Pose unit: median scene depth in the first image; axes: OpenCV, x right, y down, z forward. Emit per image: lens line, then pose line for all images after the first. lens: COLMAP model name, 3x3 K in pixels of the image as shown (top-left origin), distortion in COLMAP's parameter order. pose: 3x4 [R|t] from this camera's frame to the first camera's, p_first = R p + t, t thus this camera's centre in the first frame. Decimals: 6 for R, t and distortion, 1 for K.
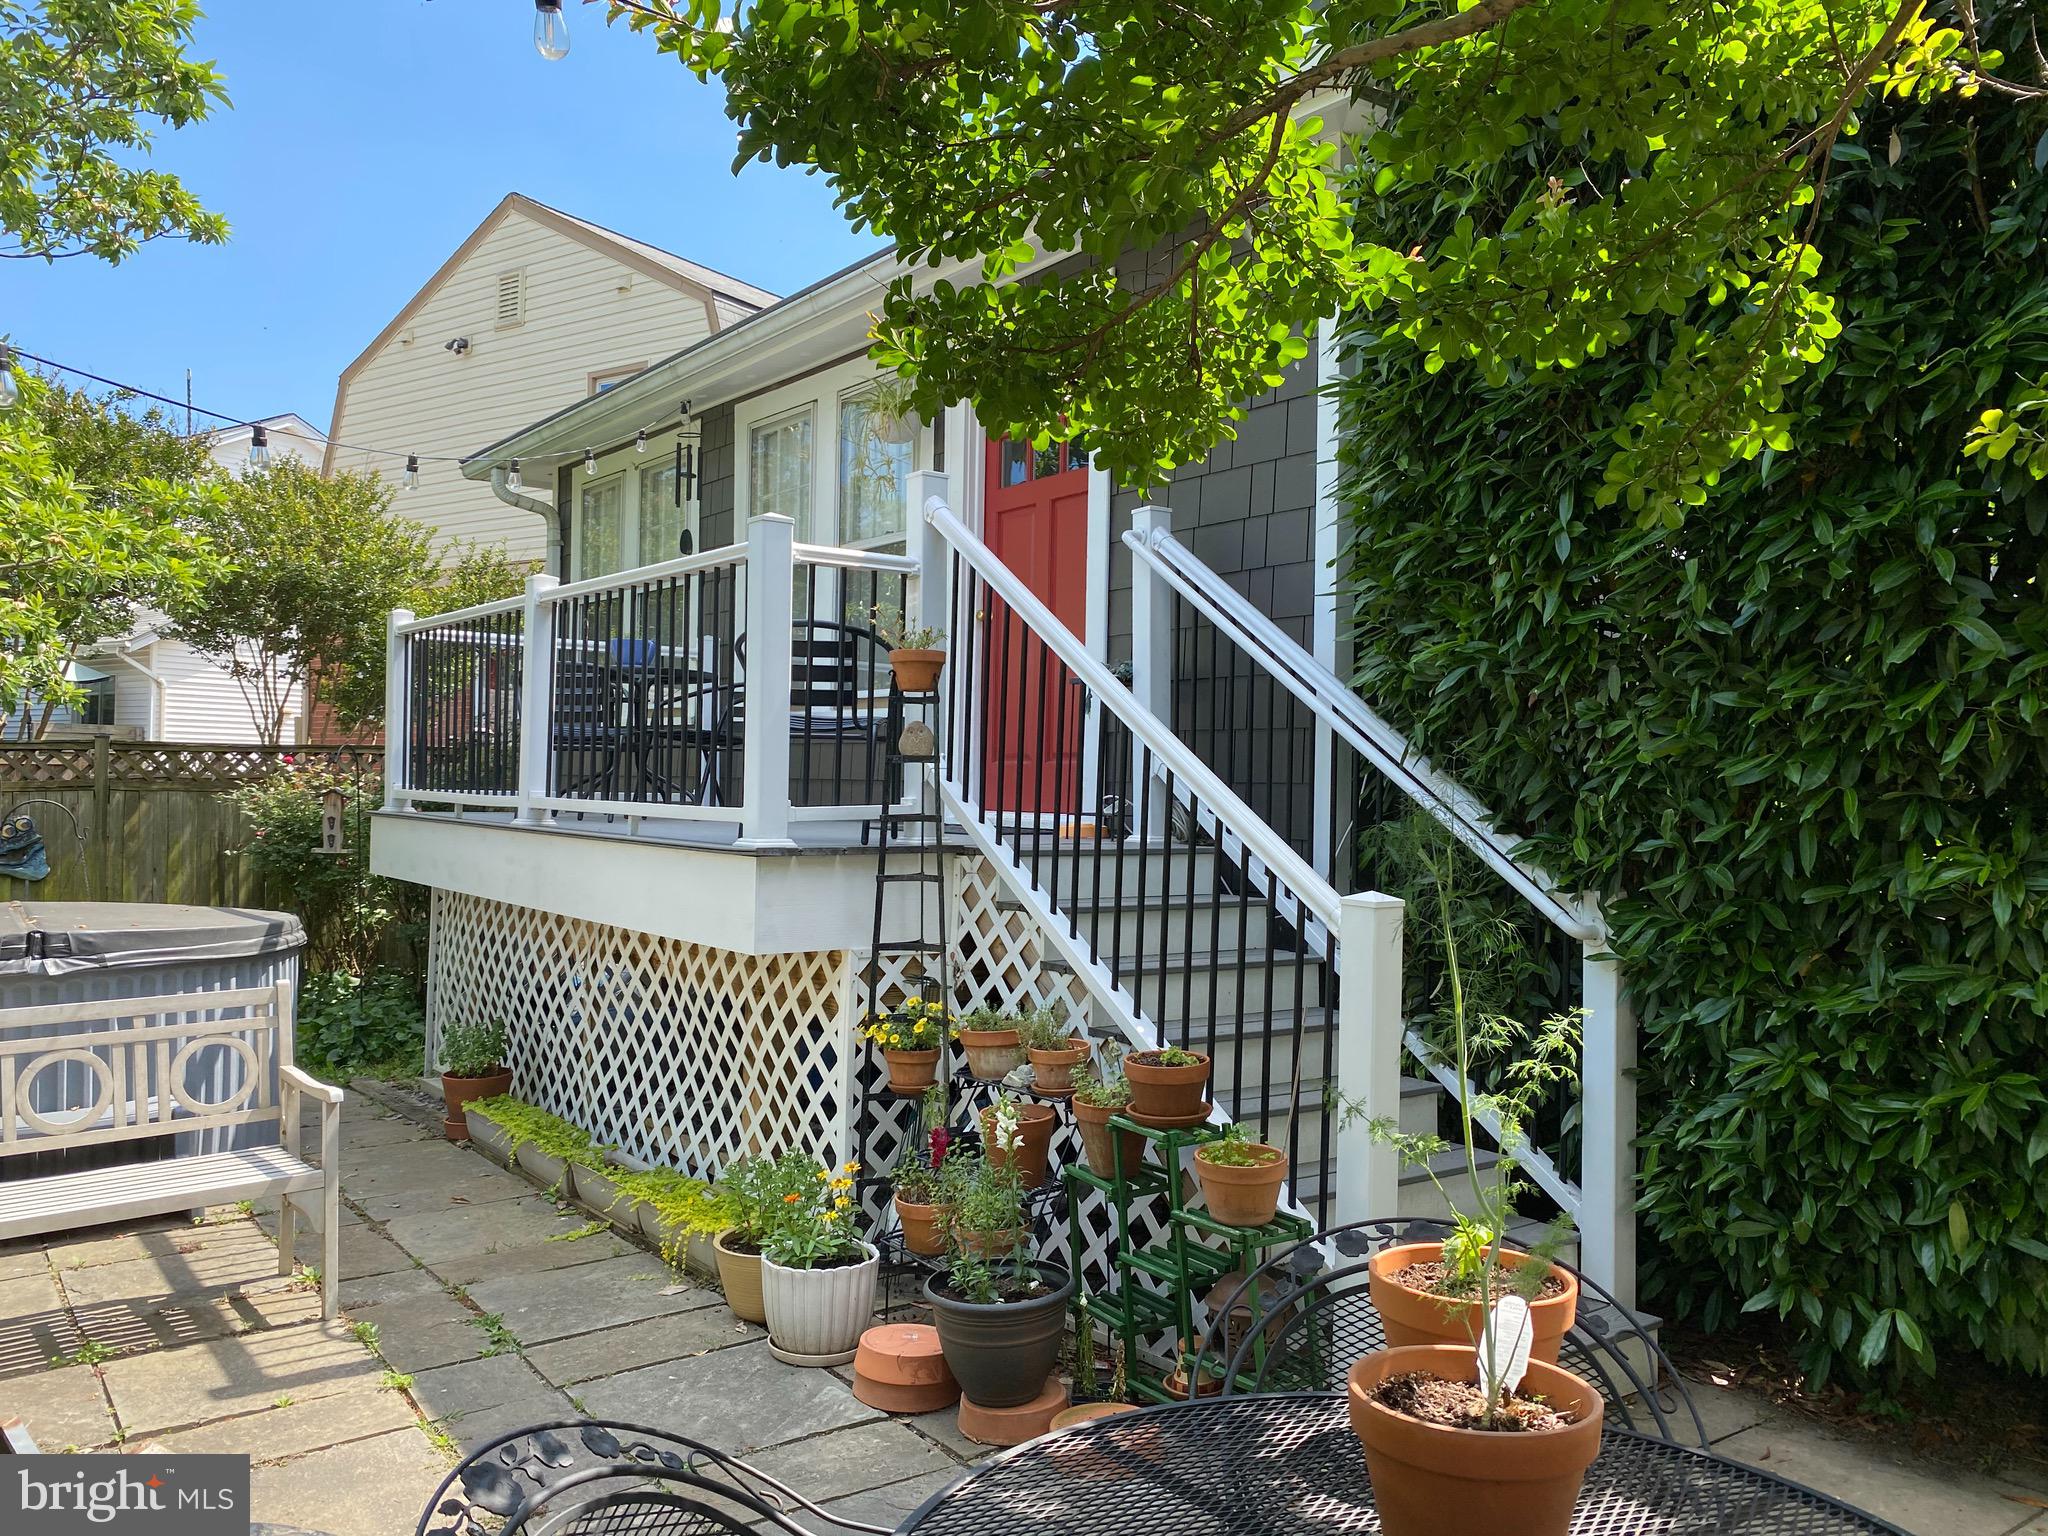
lens RADIAL K [[1525.4, 0, 1031.4], [0, 1525.4, 766.7], [0, 0, 1]] dist [0.000060, 0.006899]
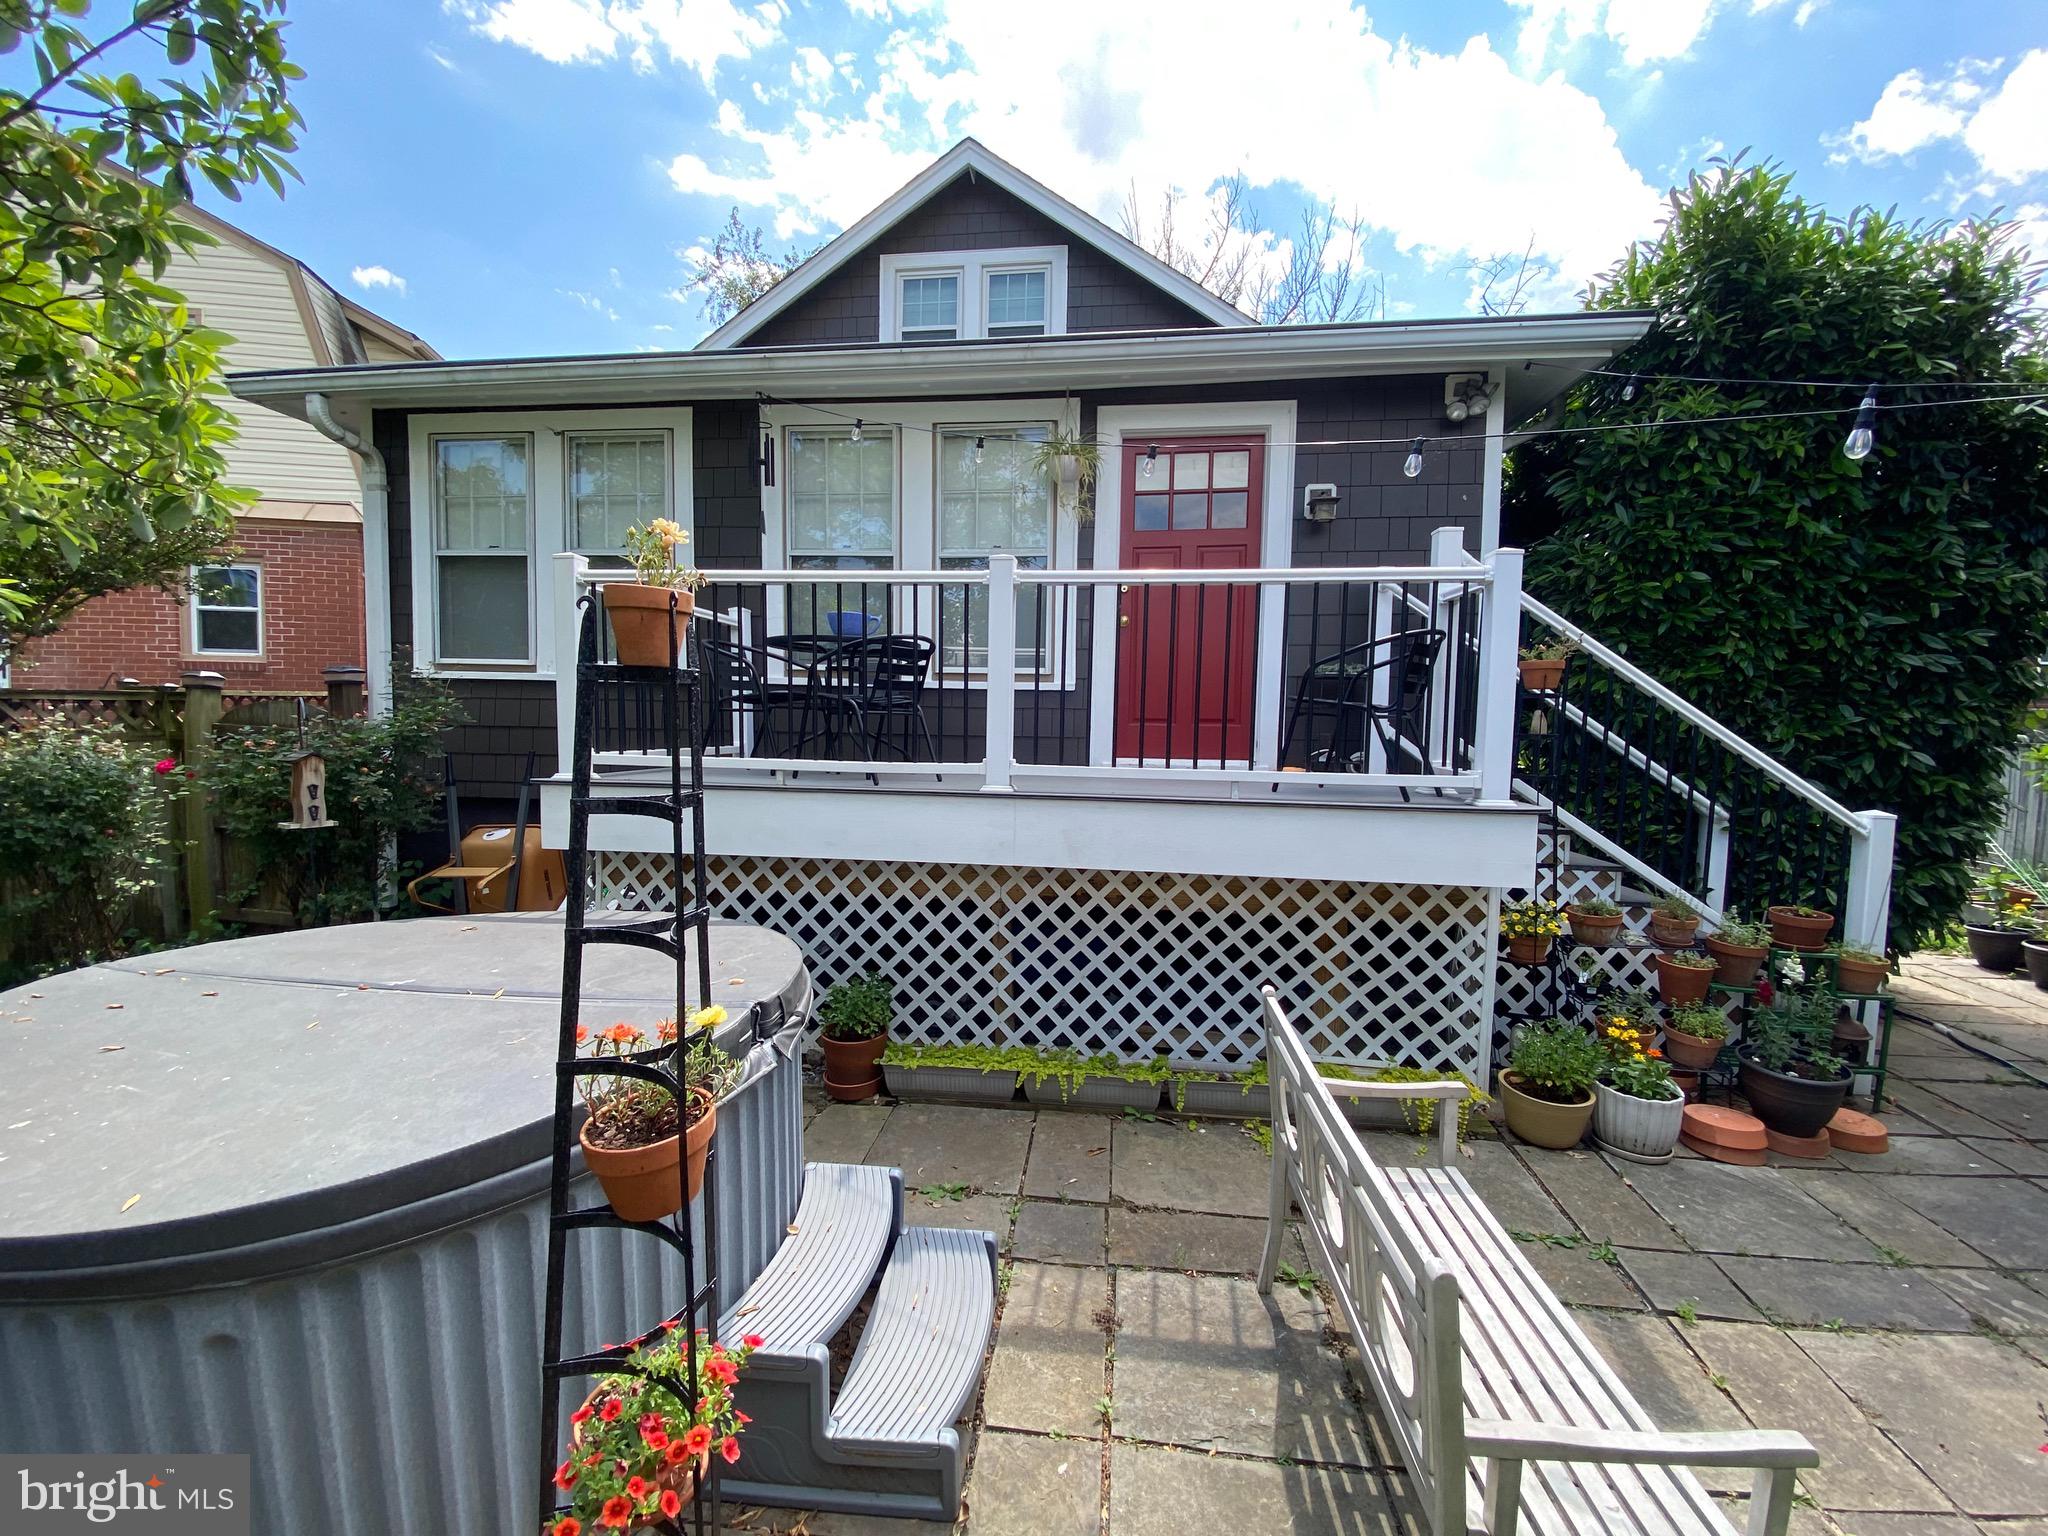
lens RADIAL K [[803.9, 0, 1029.1], [0, 803.9, 773.0], [0, 0, 1]] dist [0.024054, -0.000238]
pose [[0.697264, -0.045570, 0.715365, -0.945465], [-0.013191, 0.996993, 0.076367, -0.021470], [-0.716693, -0.062684, 0.694566, 0.797373]]
